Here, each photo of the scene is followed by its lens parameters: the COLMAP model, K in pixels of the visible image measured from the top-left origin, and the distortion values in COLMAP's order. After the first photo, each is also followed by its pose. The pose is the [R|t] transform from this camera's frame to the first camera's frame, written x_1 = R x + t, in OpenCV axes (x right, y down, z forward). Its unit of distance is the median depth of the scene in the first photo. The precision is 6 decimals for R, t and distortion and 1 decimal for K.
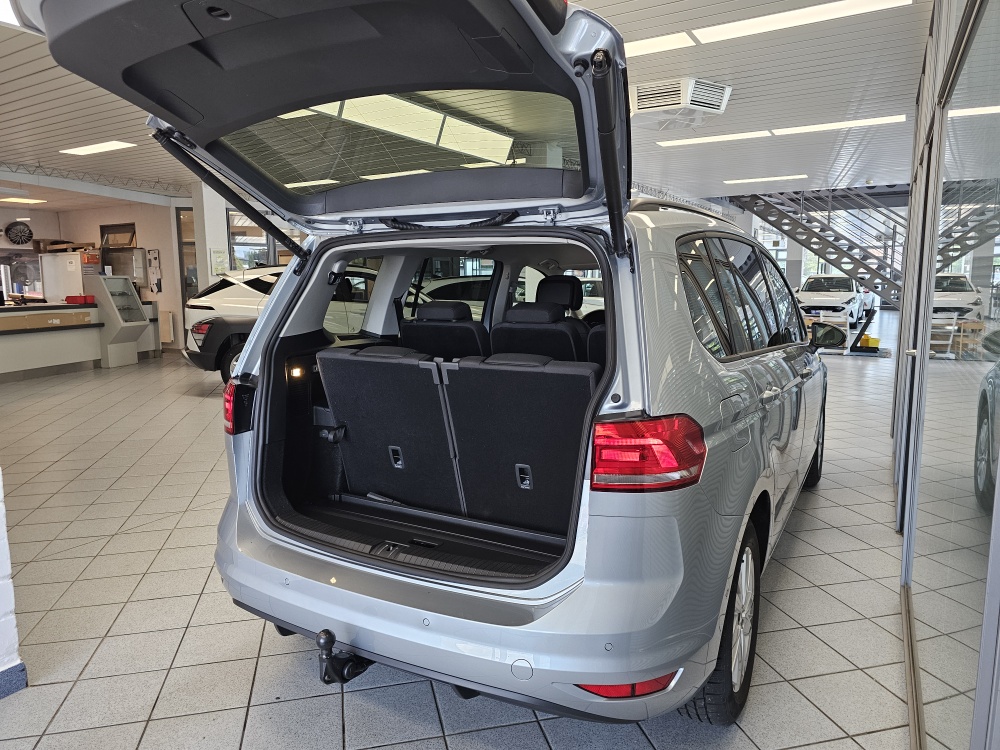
lens RADIAL K [[671.8, 0, 496.2], [0, 671.8, 362.3], [0, 0, 1]] dist [0.056827, -0.067966]
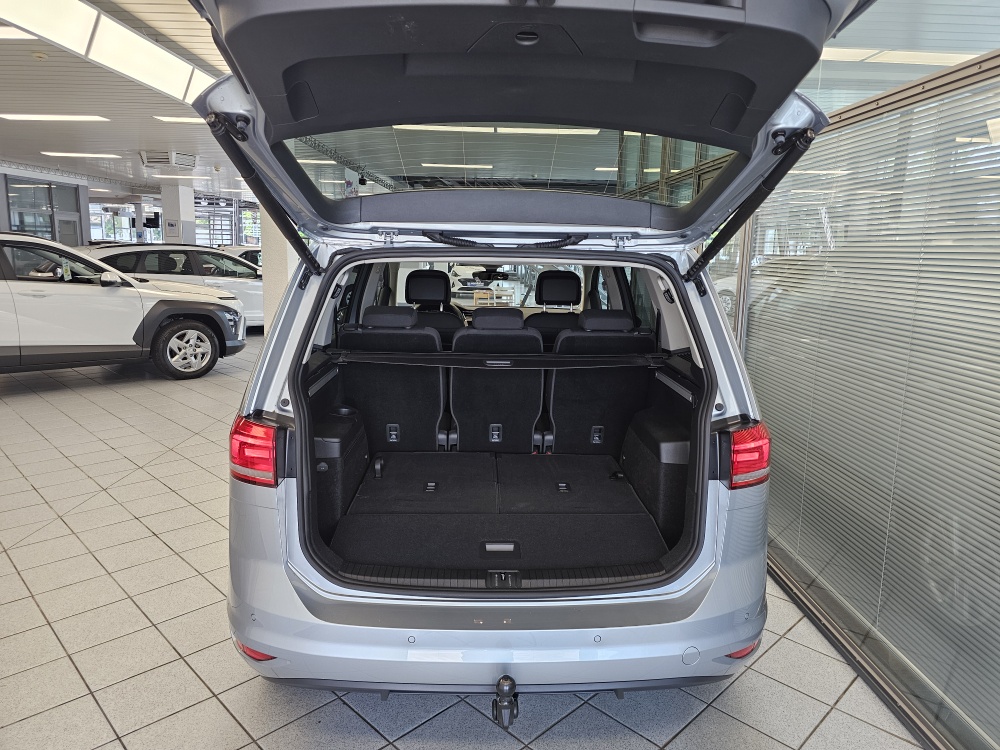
lens RADIAL K [[667.1, 0, 503.0], [0, 667.1, 356.3], [0, 0, 1]] dist [0.063845, -0.040535]
pose [[0.852969, -0.061610, 0.518312, -0.553120], [0.040111, 0.997810, 0.052597, -0.083035], [-0.520418, -0.024074, 0.853572, 0.149393]]
